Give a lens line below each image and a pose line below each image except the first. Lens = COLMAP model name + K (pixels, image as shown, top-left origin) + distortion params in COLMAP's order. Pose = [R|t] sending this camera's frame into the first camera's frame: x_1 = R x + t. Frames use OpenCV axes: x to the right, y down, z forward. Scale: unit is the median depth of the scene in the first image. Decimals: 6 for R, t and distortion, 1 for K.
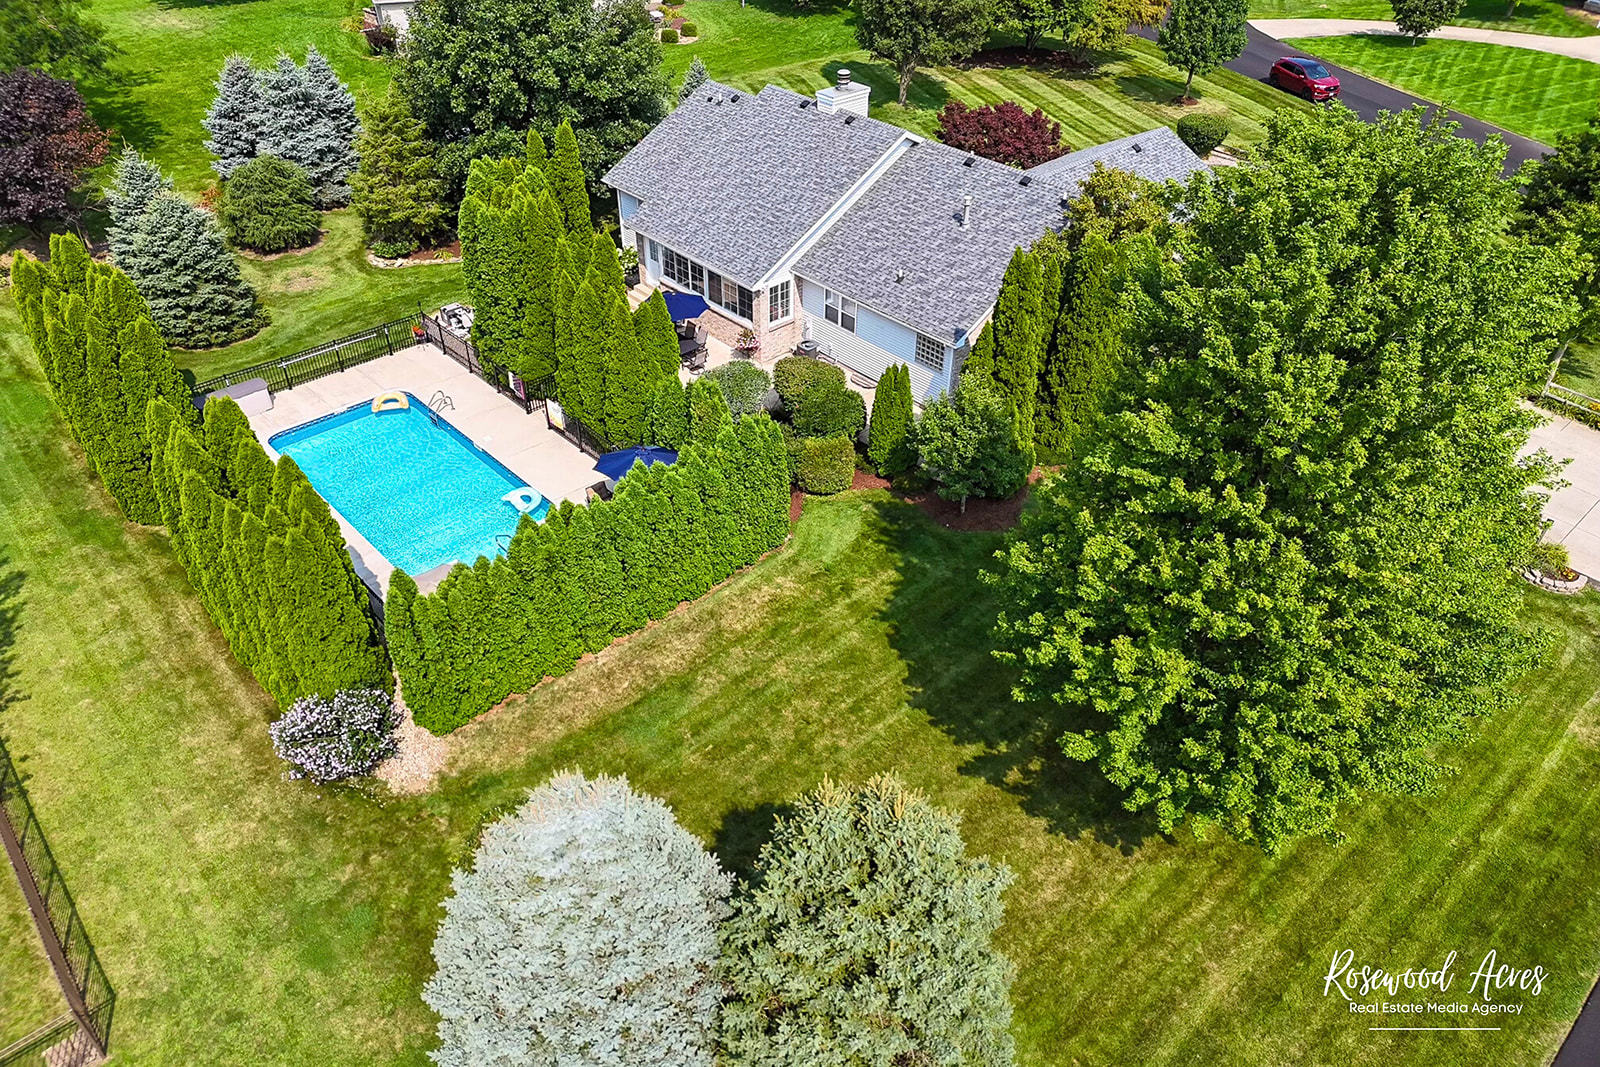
lens RADIAL K [[1130.8, 0, 800.0], [0, 1130.8, 533.5], [0, 0, 1]] dist [0.134842, 0.000506]
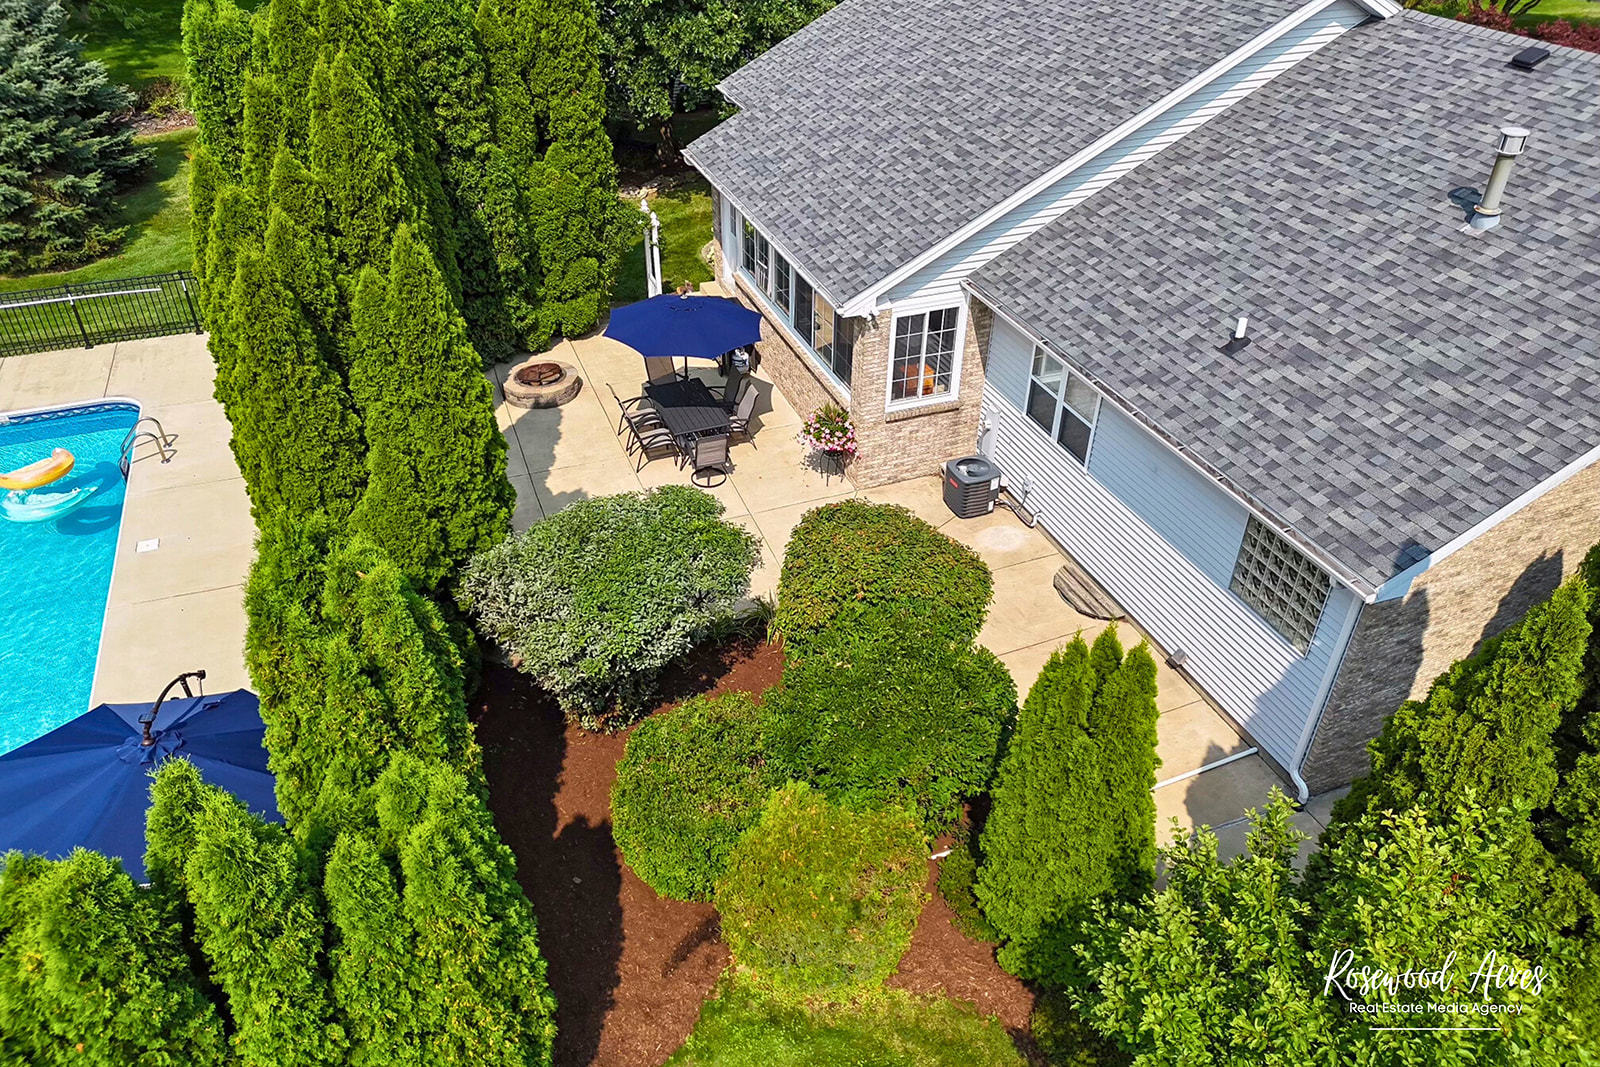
lens RADIAL K [[1125.7, 0, 800.0], [0, 1125.7, 533.5], [0, 0, 1]] dist [0.112094, -0.124606]
pose [[0.931447, 0.214492, -0.293937, 0.075549], [-0.226602, 0.973960, -0.007351, -0.130201], [0.284706, 0.073454, 0.955796, 0.612638]]
